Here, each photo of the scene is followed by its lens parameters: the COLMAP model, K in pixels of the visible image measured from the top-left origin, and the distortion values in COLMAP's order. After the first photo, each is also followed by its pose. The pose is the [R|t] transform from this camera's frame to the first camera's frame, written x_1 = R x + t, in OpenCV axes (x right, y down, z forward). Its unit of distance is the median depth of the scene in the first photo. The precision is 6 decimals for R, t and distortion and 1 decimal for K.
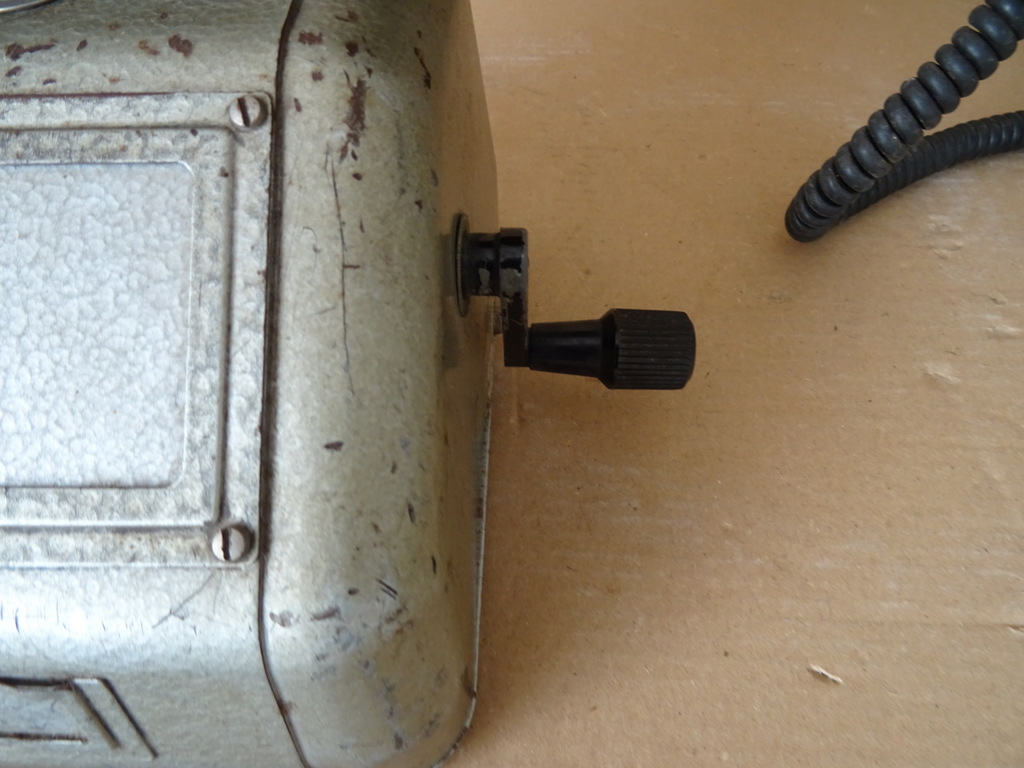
lens RADIAL K [[700.0, 0, 516.0], [0, 700.0, 379.7], [0, 0, 1]] dist [0.024137, -0.037808]
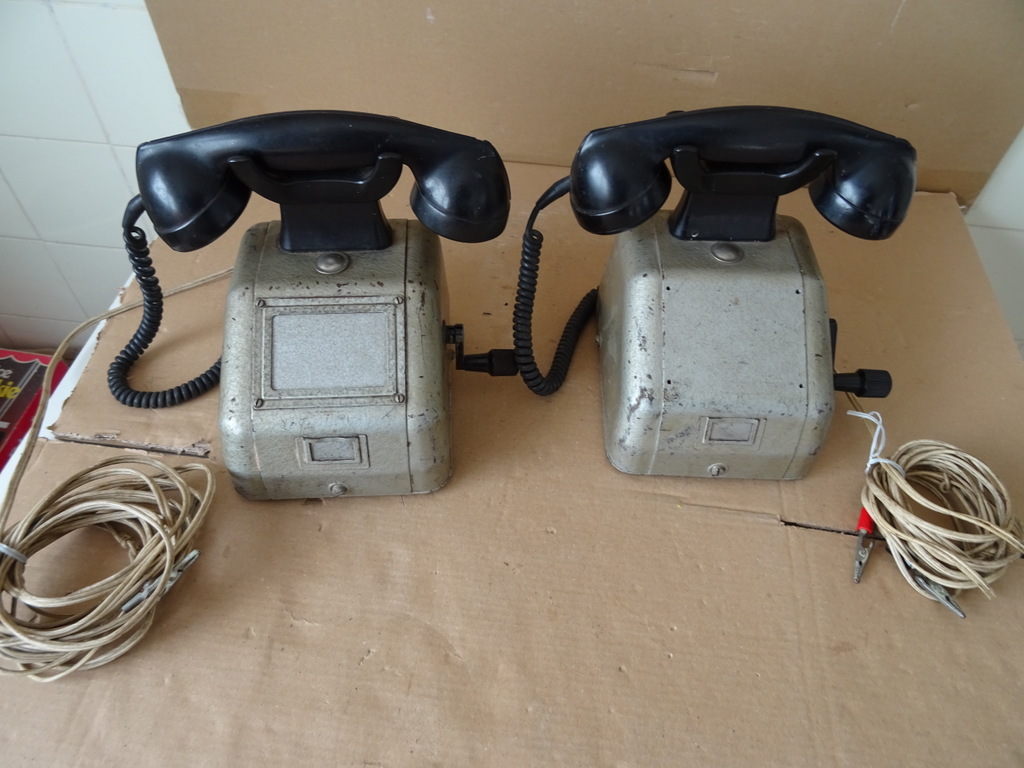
lens RADIAL K [[724.5, 0, 514.3], [0, 724.5, 382.1], [0, 0, 1]] dist [0.003303, -0.028385]
pose [[0.993381, -0.026271, 0.111820, -0.189543], [0.036851, 0.994925, -0.093629, 0.553305], [-0.108792, 0.097130, 0.989308, -3.395812]]
